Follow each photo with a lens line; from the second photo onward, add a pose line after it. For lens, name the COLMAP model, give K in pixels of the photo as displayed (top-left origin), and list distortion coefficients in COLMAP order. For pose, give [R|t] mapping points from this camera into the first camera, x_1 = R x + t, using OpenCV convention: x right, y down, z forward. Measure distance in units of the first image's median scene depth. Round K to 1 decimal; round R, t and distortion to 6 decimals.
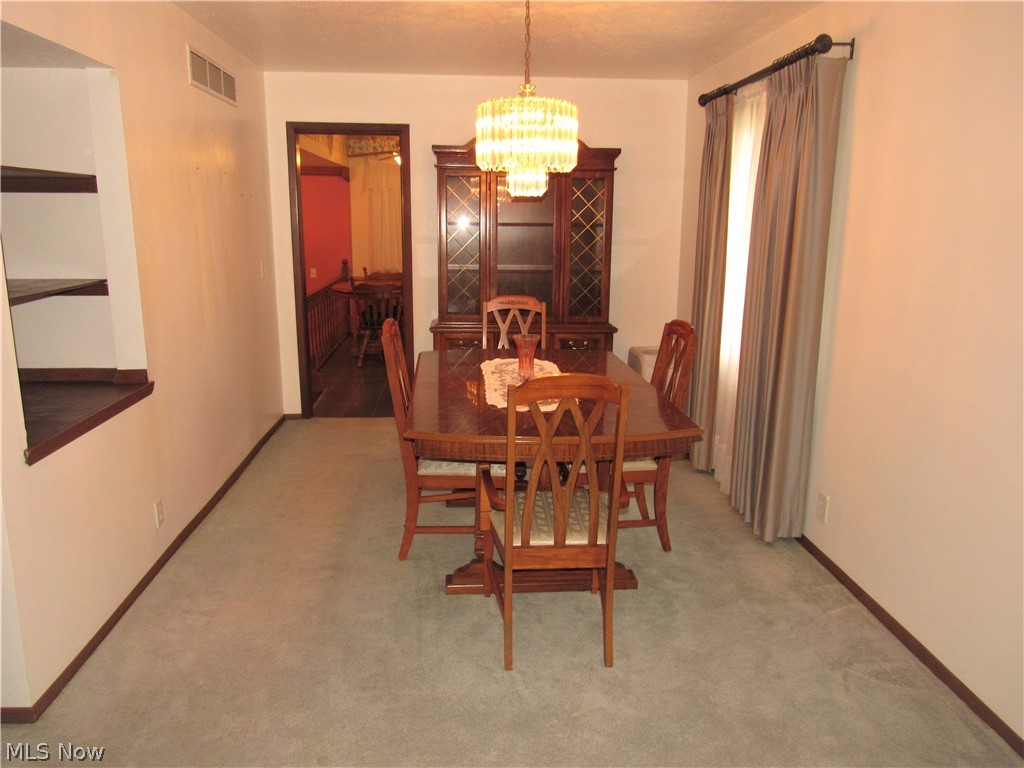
lens RADIAL K [[752.4, 0, 509.6], [0, 752.4, 388.7], [0, 0, 1]] dist [-0.026825, 0.007111]
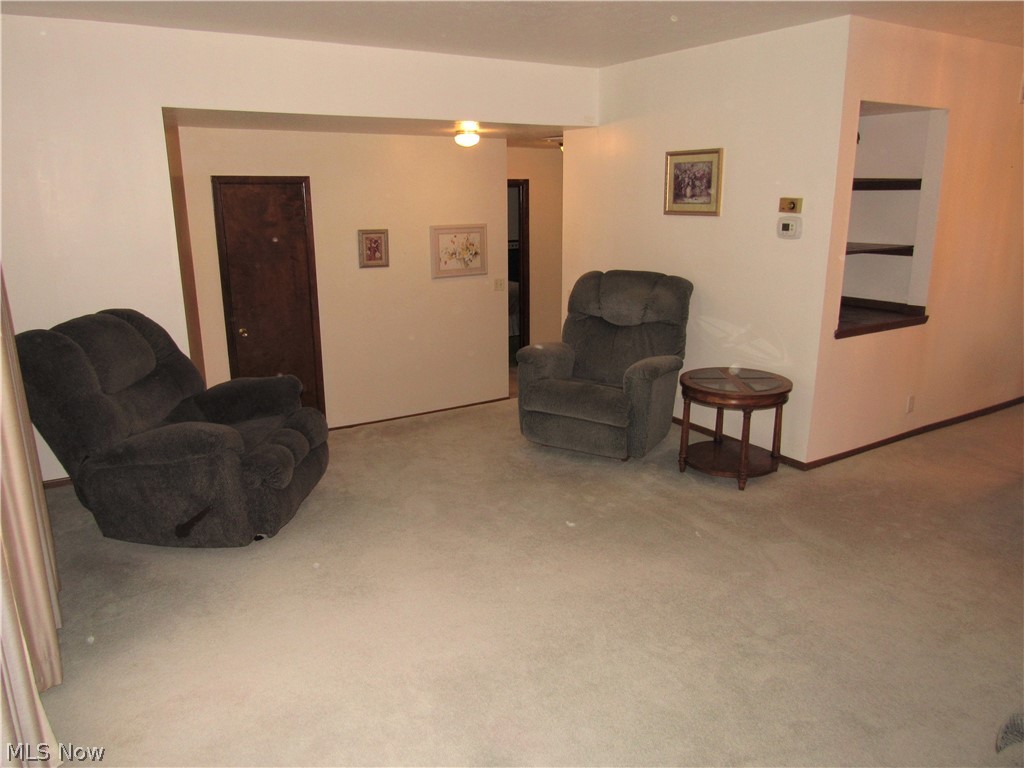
lens RADIAL K [[752.4, 0, 509.0], [0, 752.4, 385.8], [0, 0, 1]] dist [-0.026825, 0.007111]
pose [[0.490888, 0.221049, -0.842714, 0.431662], [-0.185645, 0.971602, 0.146717, 0.067685], [0.851214, 0.084424, 0.517984, -0.513032]]
